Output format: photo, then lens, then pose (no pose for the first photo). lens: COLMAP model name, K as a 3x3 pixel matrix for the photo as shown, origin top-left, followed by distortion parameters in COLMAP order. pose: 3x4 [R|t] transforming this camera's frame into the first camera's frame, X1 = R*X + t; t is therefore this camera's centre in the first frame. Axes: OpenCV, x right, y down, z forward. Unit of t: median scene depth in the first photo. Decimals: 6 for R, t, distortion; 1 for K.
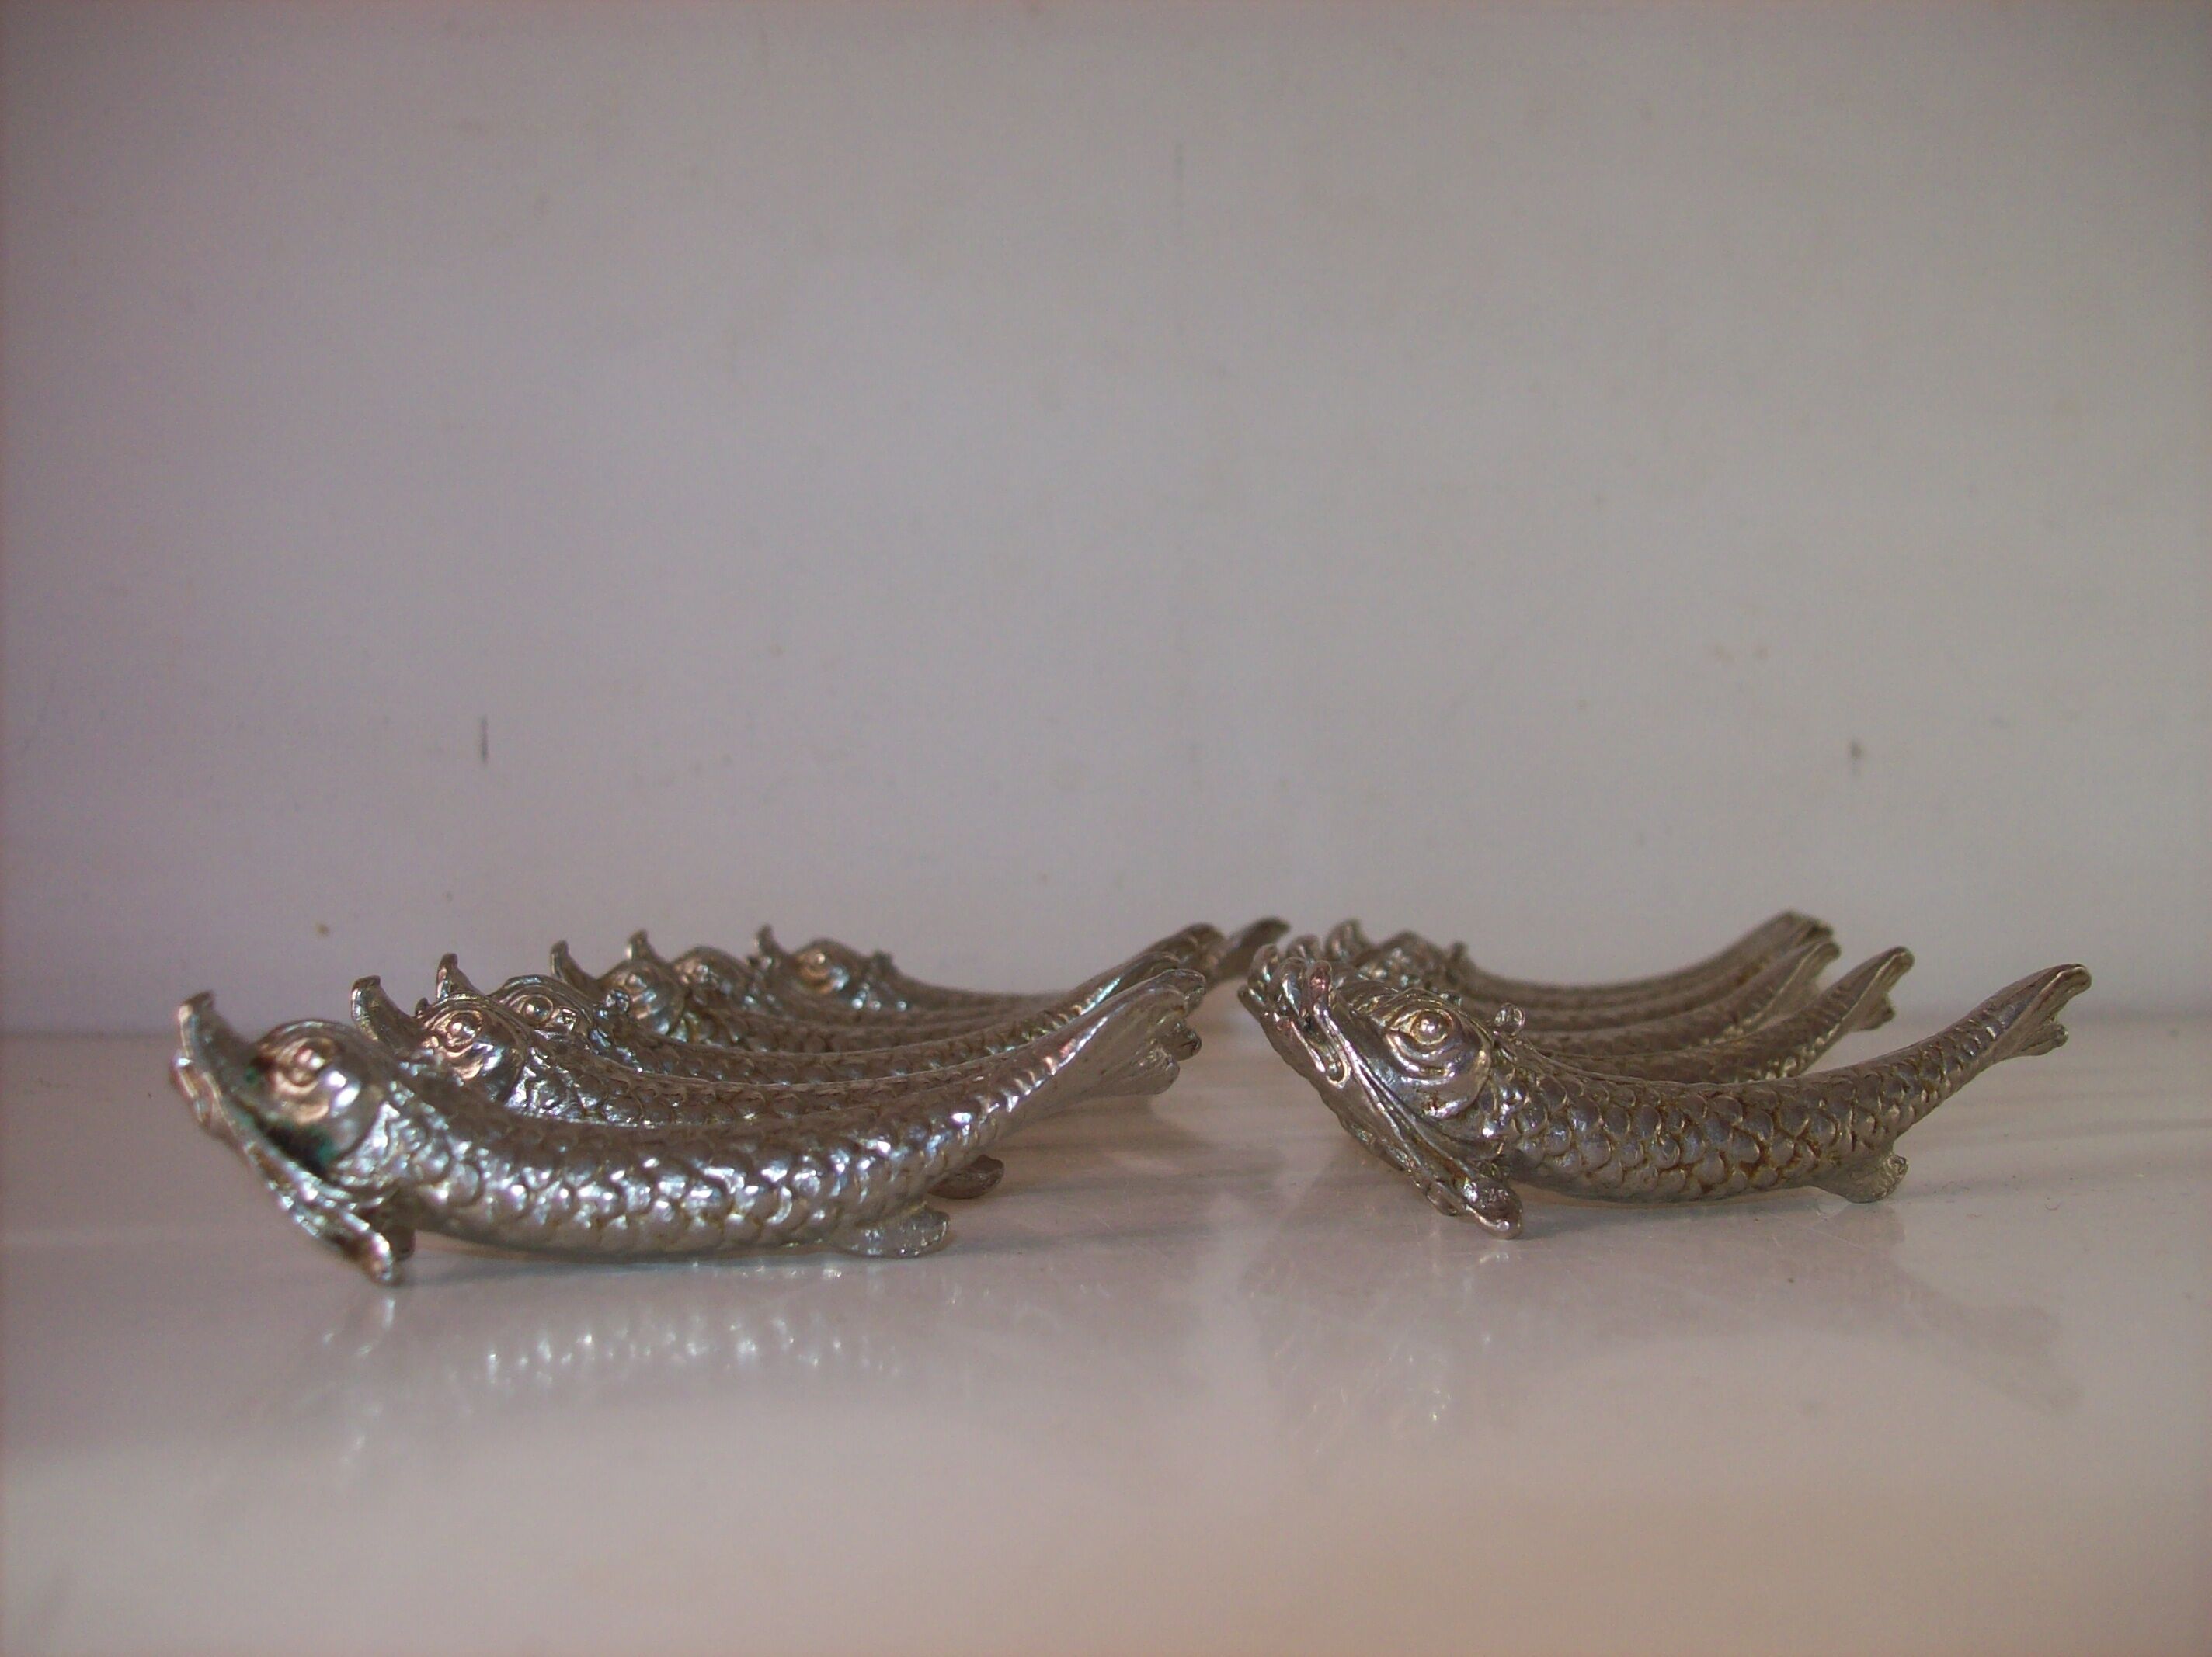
lens RADIAL K [[2285.5, 0, 1106.0], [0, 2285.5, 828.5], [0, 0, 1]] dist [-0.201943, 0.172755]
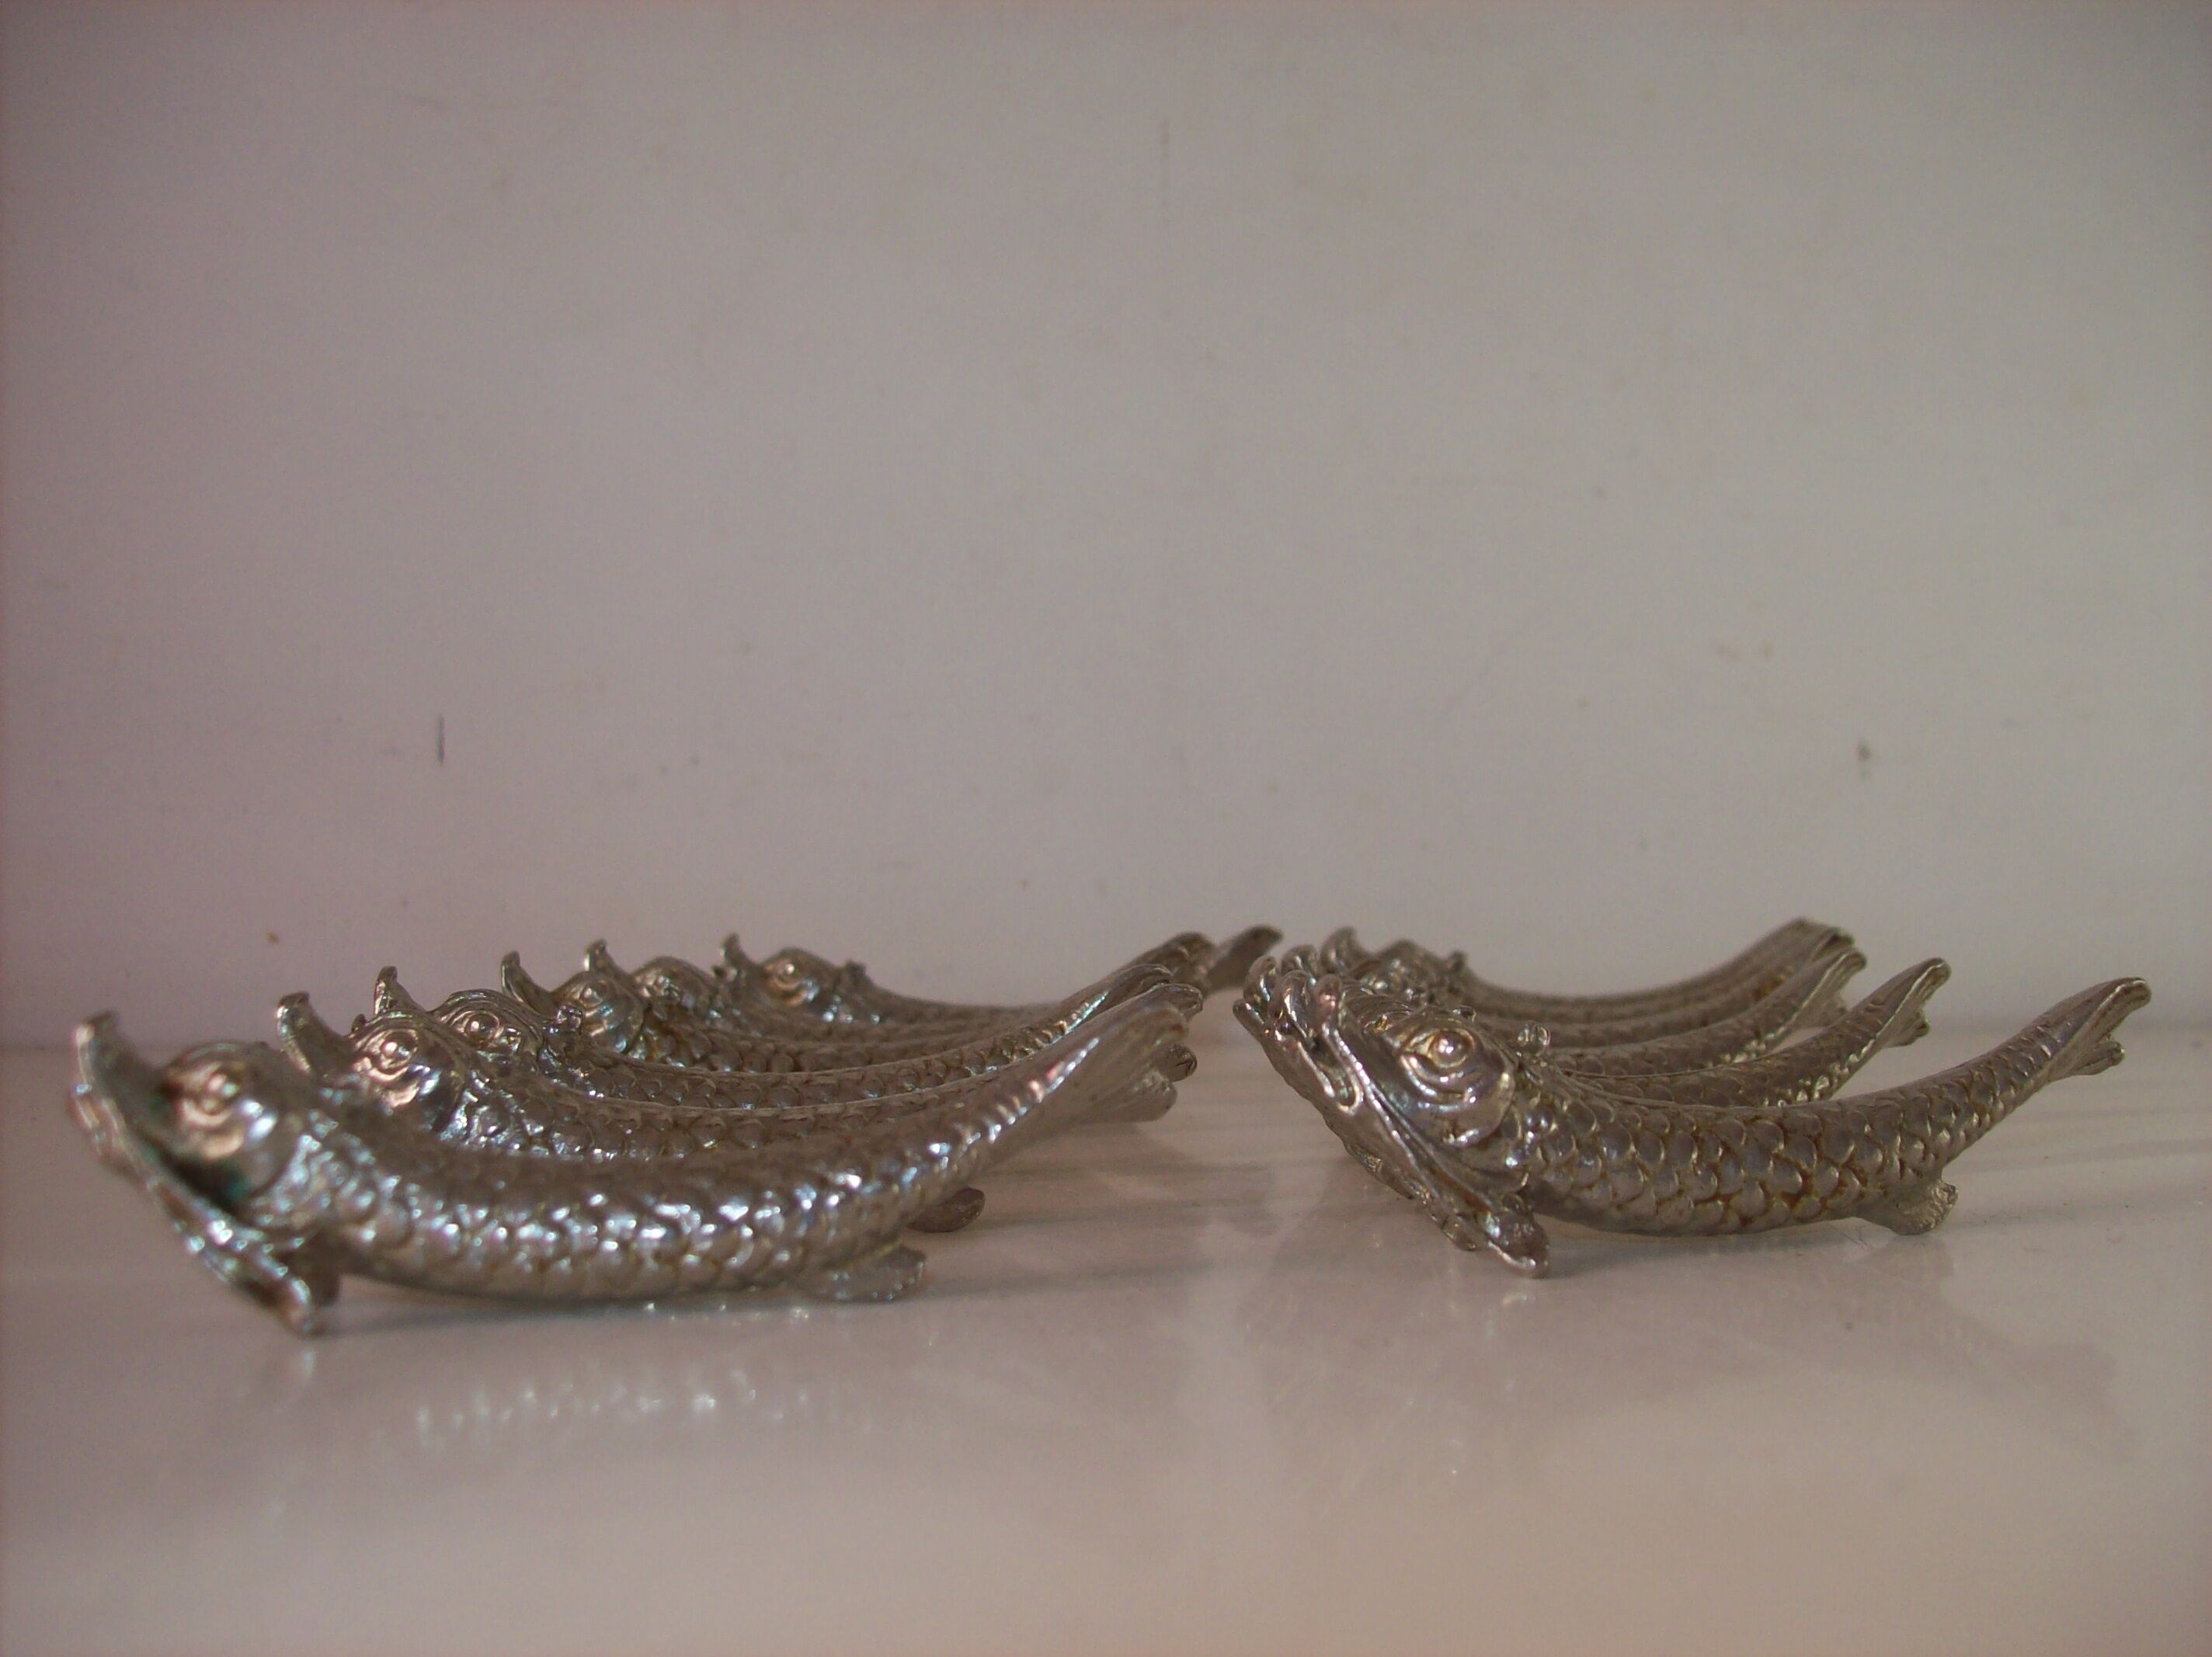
lens RADIAL K [[2285.5, 0, 1106.0], [0, 2285.5, 828.5], [0, 0, 1]] dist [-0.201943, 0.172755]
pose [[0.999941, 0.000019, 0.010851, -0.005941], [0.000003, 0.999998, -0.002014, 0.000407], [-0.010851, 0.002014, 0.999939, 0.079371]]
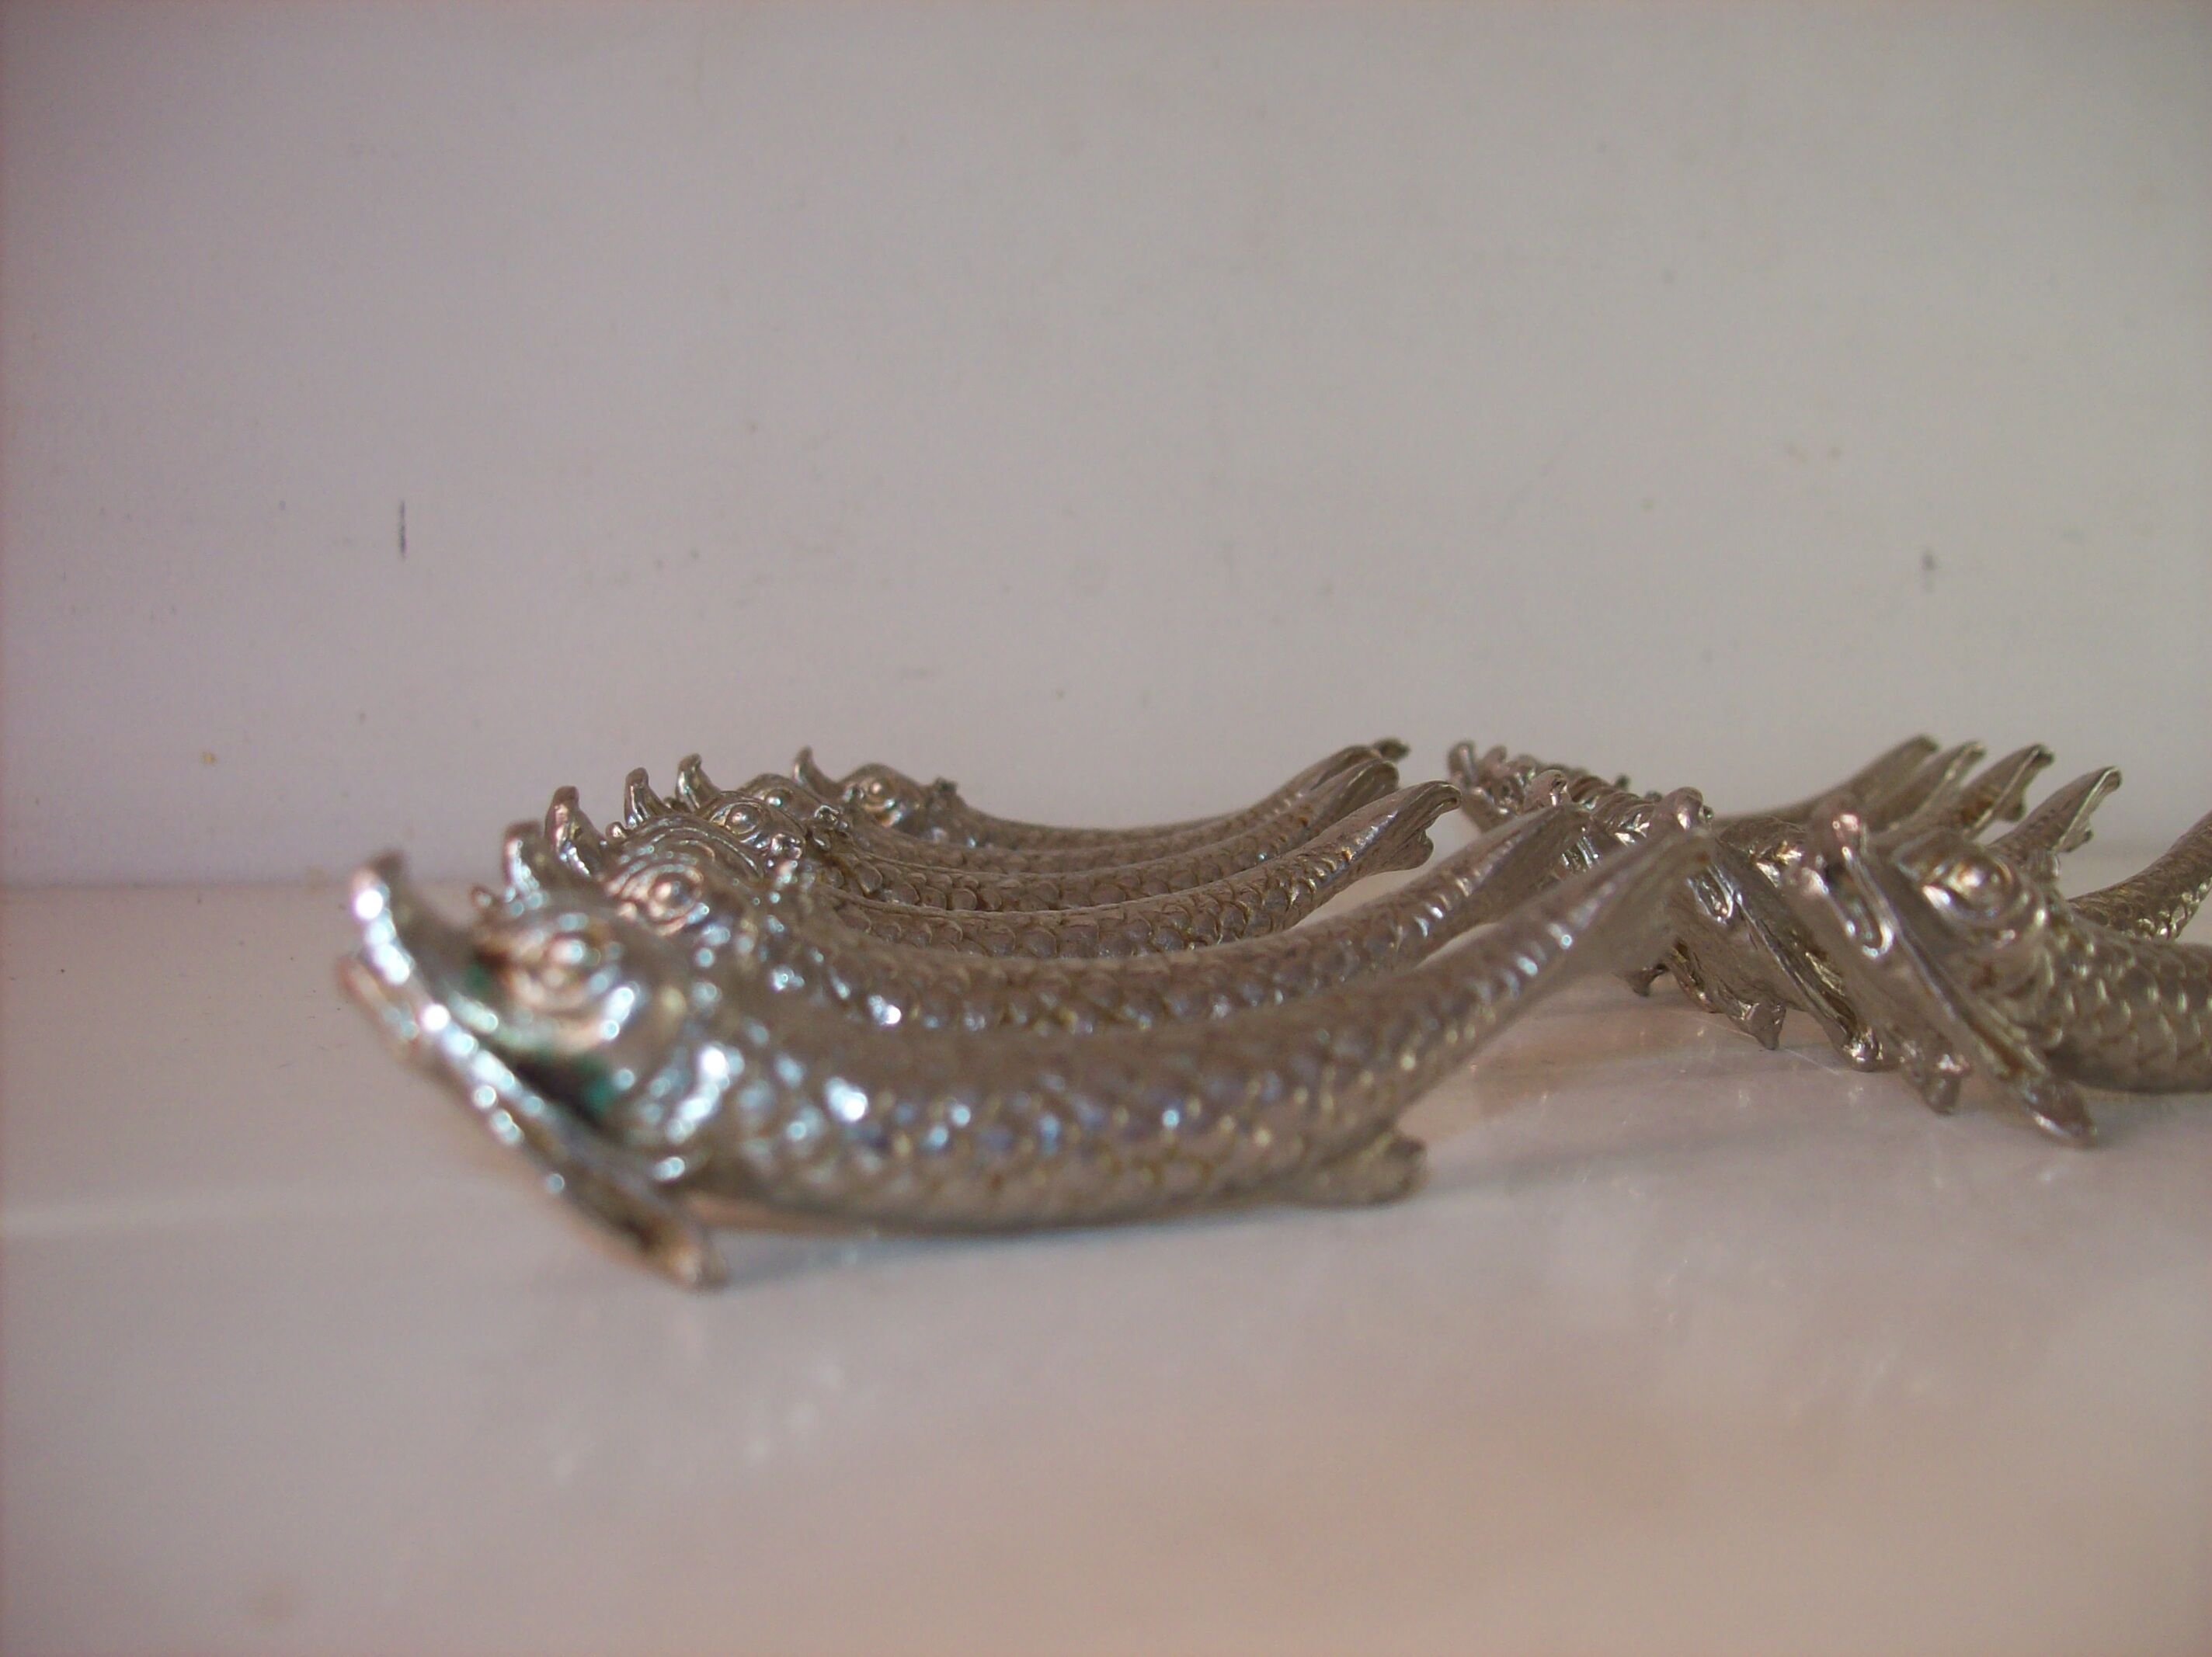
lens RADIAL K [[2285.5, 0, 1106.0], [0, 2285.5, 828.5], [0, 0, 1]] dist [-0.201943, 0.172755]
pose [[0.992703, -0.004250, 0.120513, -0.236406], [-0.005011, 0.997062, 0.076439, 0.013182], [-0.120483, -0.076485, 0.989765, 0.276914]]
